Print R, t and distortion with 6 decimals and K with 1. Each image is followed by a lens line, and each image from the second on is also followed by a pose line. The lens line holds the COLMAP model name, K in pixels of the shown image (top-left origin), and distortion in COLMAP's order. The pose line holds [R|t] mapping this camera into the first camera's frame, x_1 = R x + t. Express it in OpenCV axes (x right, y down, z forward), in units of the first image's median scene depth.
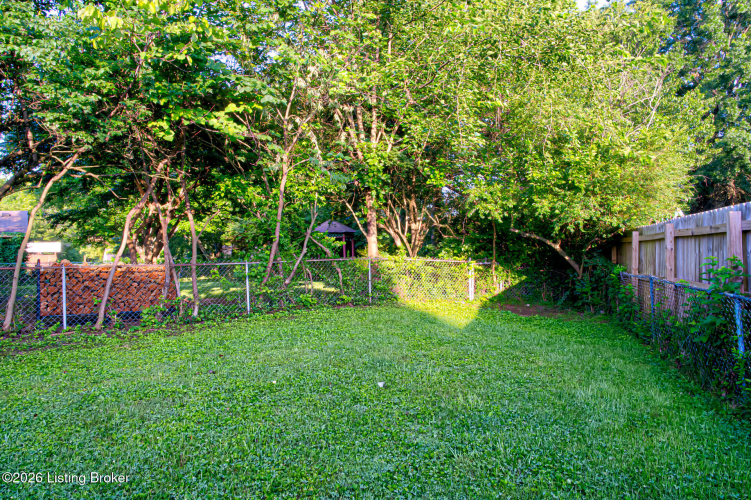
lens RADIAL K [[497.4, 0, 377.1], [0, 497.4, 247.9], [0, 0, 1]] dist [0.015685, 0.005324]
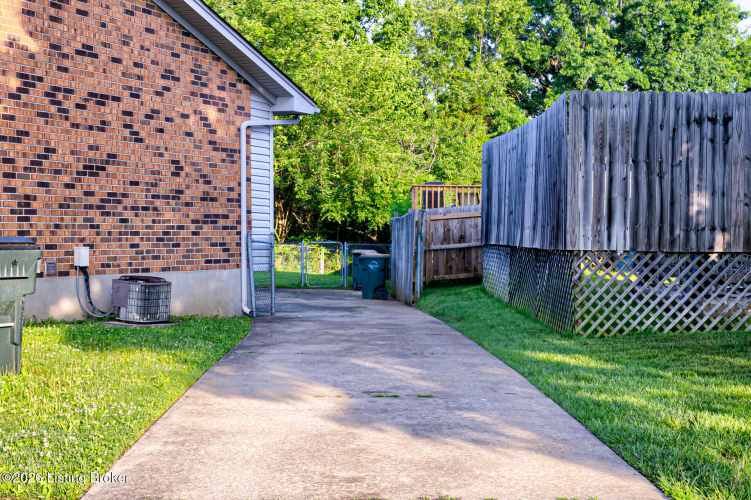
lens RADIAL K [[1102.6, 0, 375.6], [0, 1102.6, 249.8], [0, 0, 1]] dist [-0.007440, 0.000000]
pose [[0.969584, 0.017686, 0.244121, -0.472922], [-0.017828, 0.999840, -0.001629, 0.037120], [-0.244110, -0.002772, 0.969743, -2.293570]]
